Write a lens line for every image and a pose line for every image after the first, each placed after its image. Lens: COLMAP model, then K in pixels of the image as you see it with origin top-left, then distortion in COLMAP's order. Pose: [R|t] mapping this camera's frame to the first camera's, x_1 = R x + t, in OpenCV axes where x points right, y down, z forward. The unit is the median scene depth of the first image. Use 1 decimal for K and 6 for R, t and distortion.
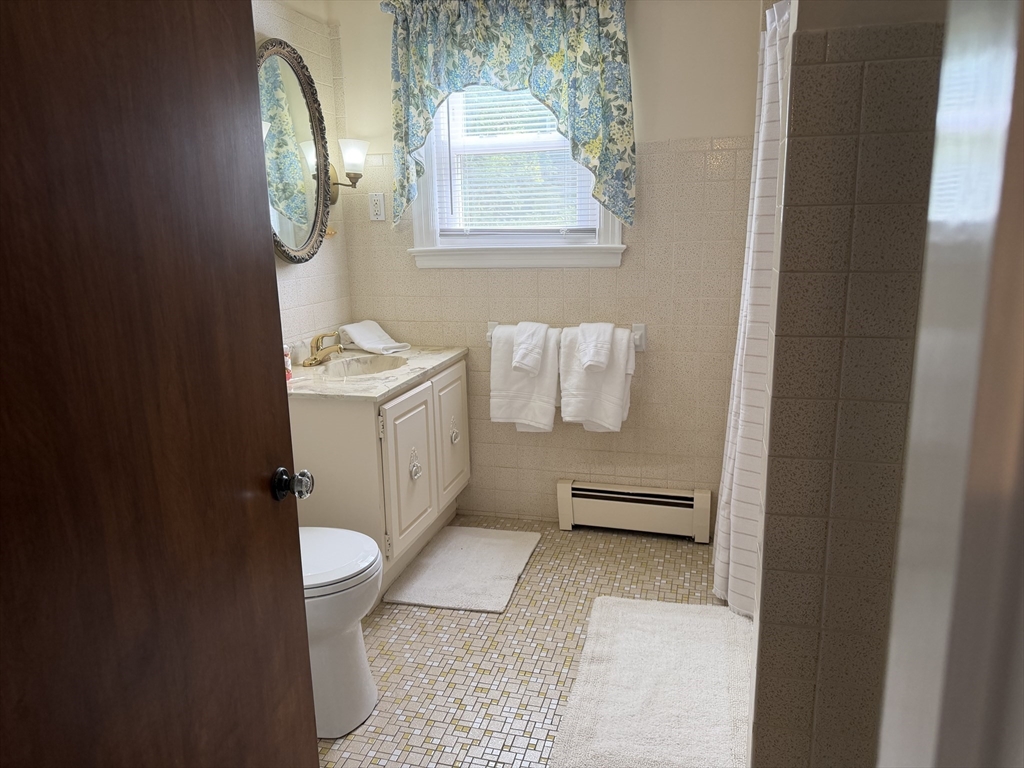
lens RADIAL K [[727.7, 0, 513.9], [0, 727.7, 385.1], [0, 0, 1]] dist [0.012646, -0.065482]
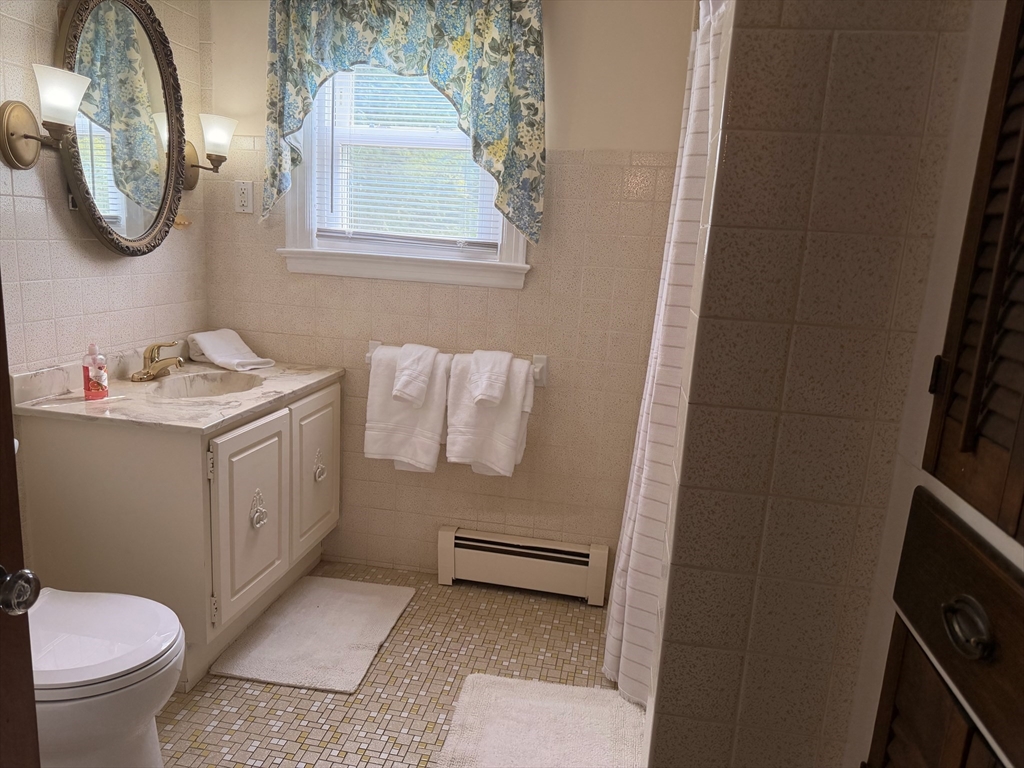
lens RADIAL K [[727.7, 0, 513.5], [0, 727.7, 393.7], [0, 0, 1]] dist [0.012646, -0.065482]
pose [[0.991921, 0.059665, 0.111947, 0.048414], [-0.058590, 0.998199, -0.012874, -0.026886], [-0.112514, 0.006211, 0.993631, 0.139640]]
